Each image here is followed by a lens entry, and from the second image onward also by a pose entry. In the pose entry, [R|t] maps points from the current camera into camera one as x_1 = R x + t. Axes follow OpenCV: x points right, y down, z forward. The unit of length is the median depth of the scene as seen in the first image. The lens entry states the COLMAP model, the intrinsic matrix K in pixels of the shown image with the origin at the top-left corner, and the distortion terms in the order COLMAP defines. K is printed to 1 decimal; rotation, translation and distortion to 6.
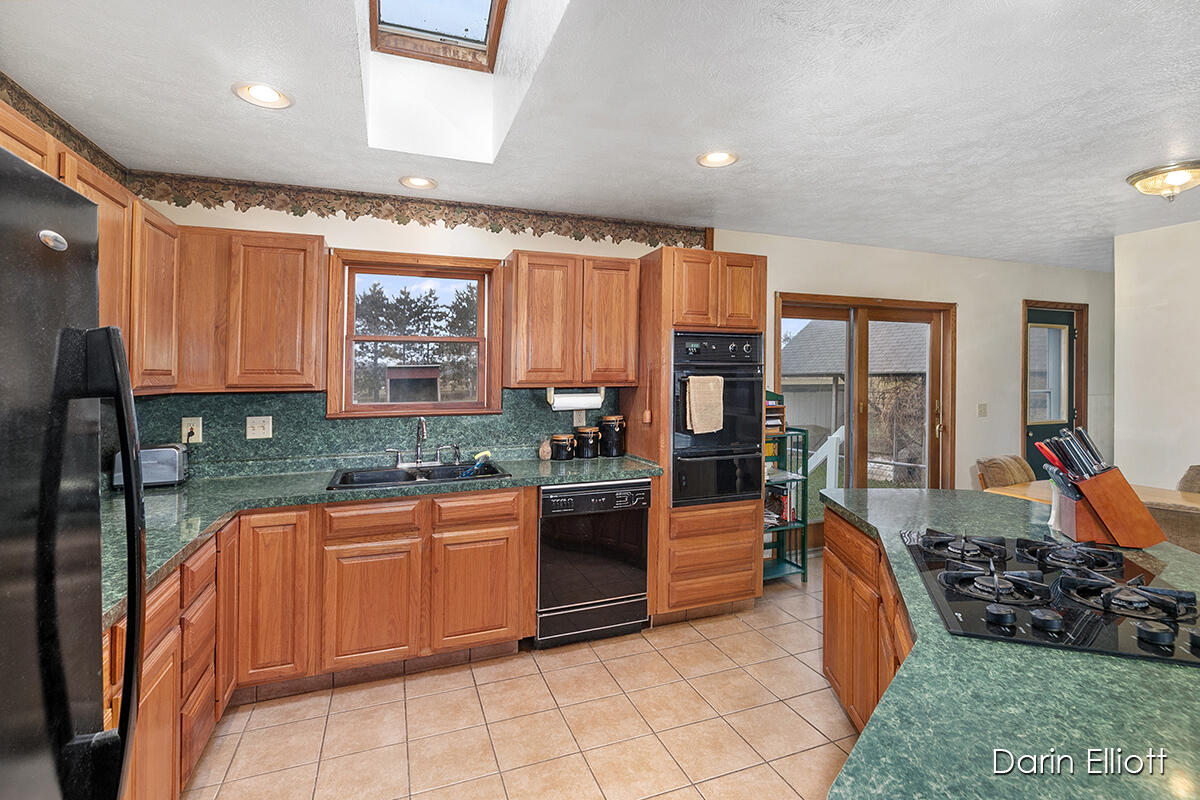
lens RADIAL K [[567.6, 0, 608.0], [0, 567.6, 375.3], [0, 0, 1]] dist [-0.002163, 0.000543]
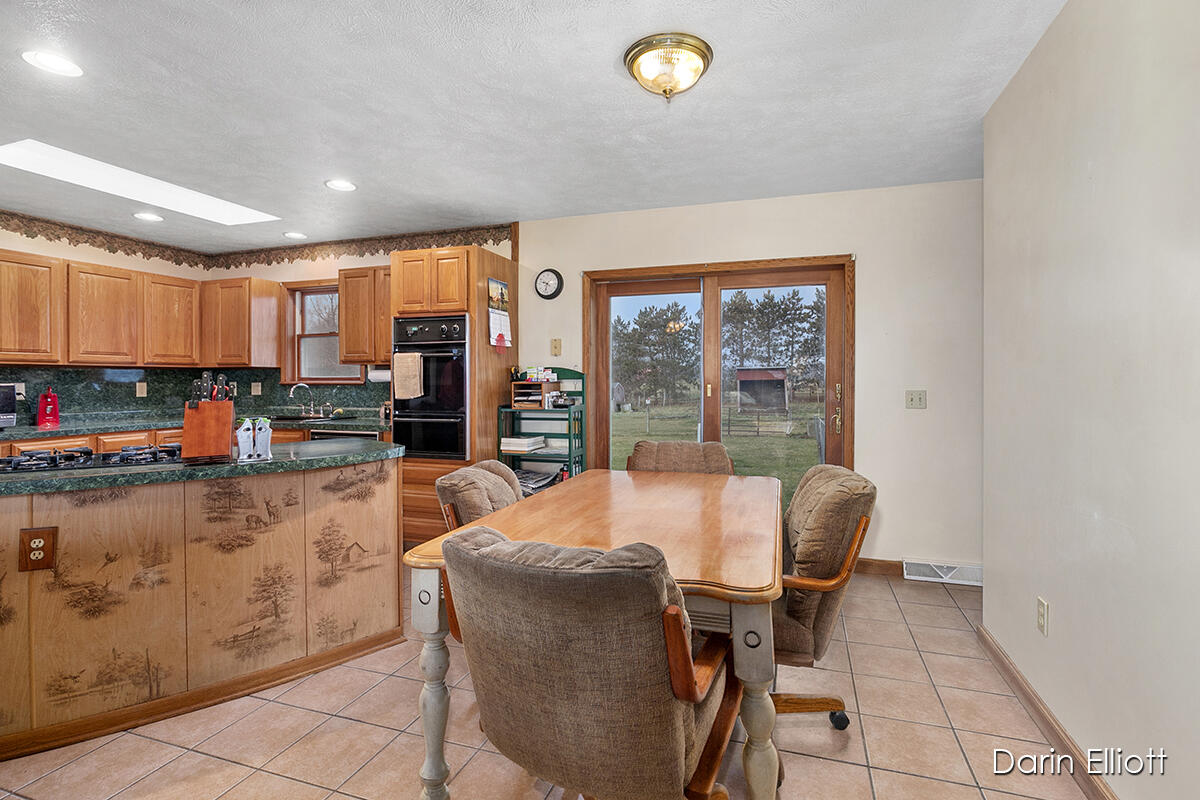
lens RADIAL K [[573.5, 0, 615.9], [0, 573.5, 378.1], [0, 0, 1]] dist [-0.003433, 0.000296]
pose [[0.773344, -0.000022, -0.633987, 1.250870], [-0.001271, 0.999998, -0.001585, 0.055041], [0.633985, 0.002032, 0.773342, 0.305955]]
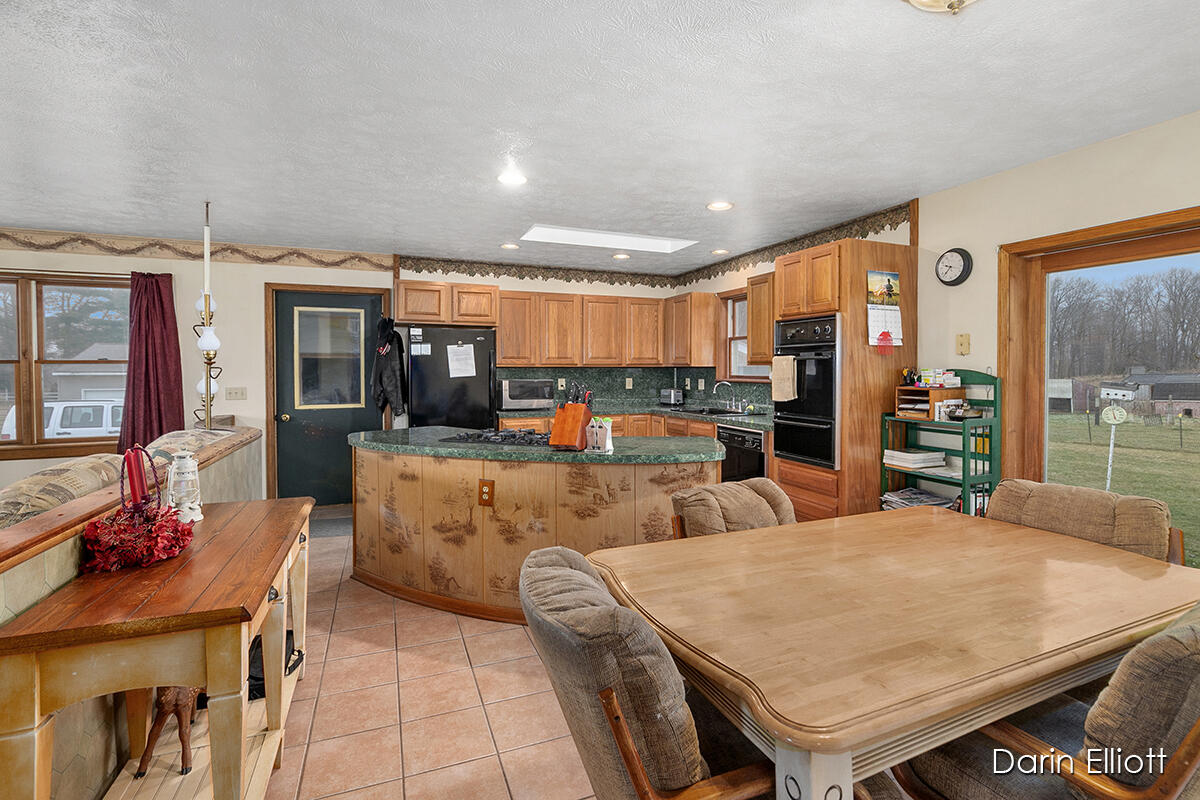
lens RADIAL K [[567.6, 0, 608.0], [0, 567.6, 375.3], [0, 0, 1]] dist [-0.002163, 0.000543]
pose [[0.026787, 0.015317, -0.999524, 1.345185], [-0.001878, 0.999882, 0.015272, 0.024685], [0.999639, 0.001468, 0.026813, 0.550705]]
